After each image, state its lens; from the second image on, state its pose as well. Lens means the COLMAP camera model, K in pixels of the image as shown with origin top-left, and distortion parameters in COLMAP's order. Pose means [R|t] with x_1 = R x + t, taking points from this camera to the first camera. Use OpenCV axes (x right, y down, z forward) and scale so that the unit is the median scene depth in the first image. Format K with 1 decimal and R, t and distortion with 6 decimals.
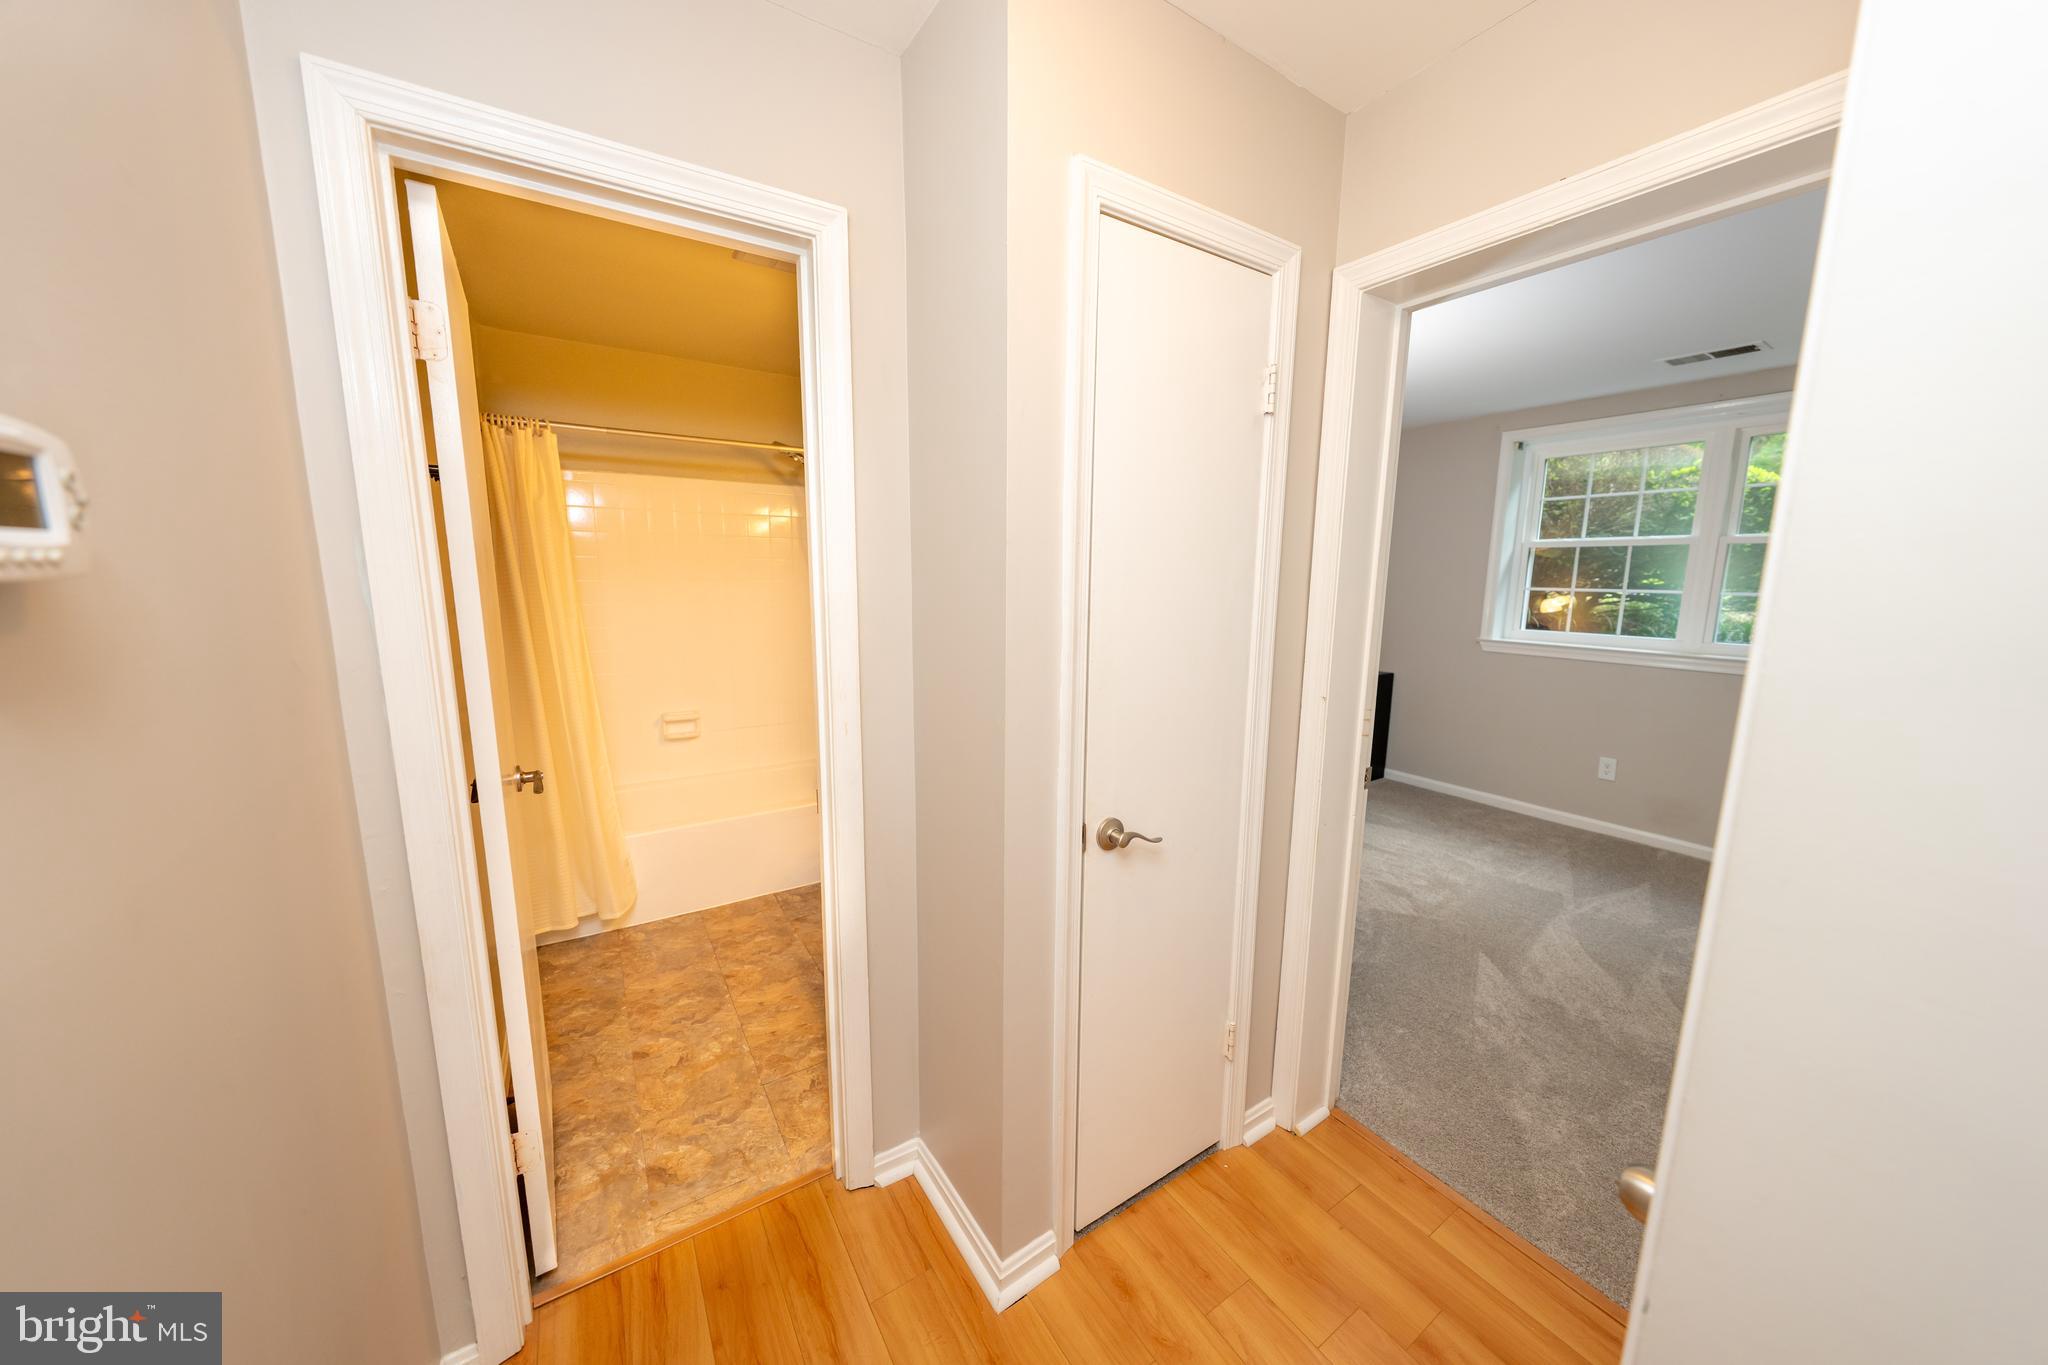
lens RADIAL K [[697.9, 0, 1023.4], [0, 697.9, 687.4], [0, 0, 1]] dist [-0.000200, 0.000007]
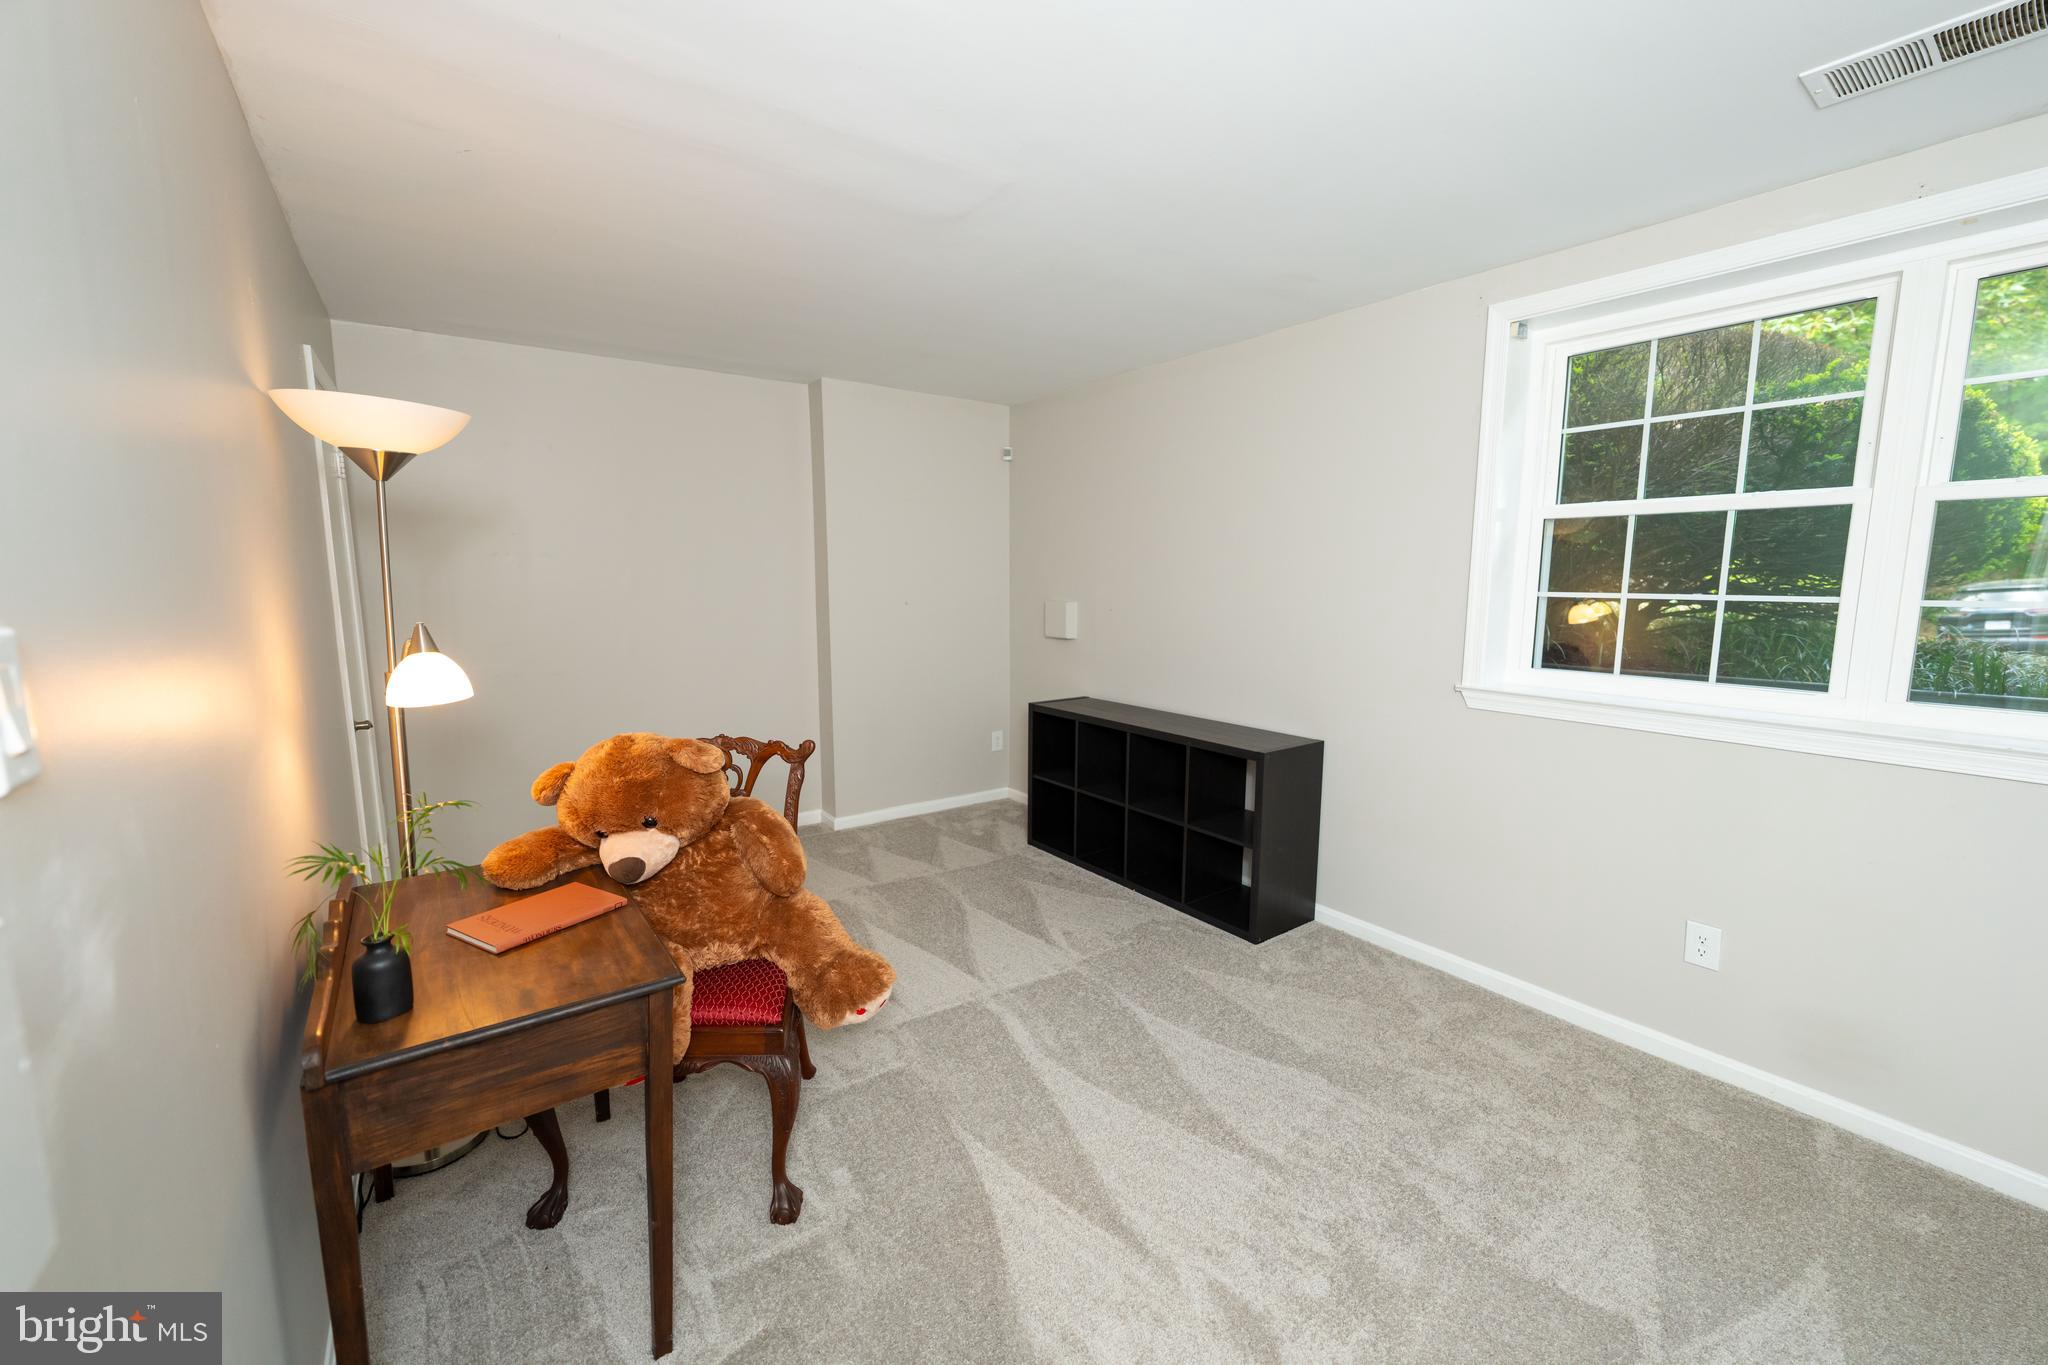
lens RADIAL K [[810.2, 0, 1024.0], [0, 810.2, 682.5], [0, 0, 1]] dist [-0.002211, -0.000225]
pose [[0.999014, -0.009605, 0.043336, 0.297535], [0.010839, 0.999539, -0.028344, -0.060484], [-0.043043, 0.028786, 0.998658, 0.399700]]
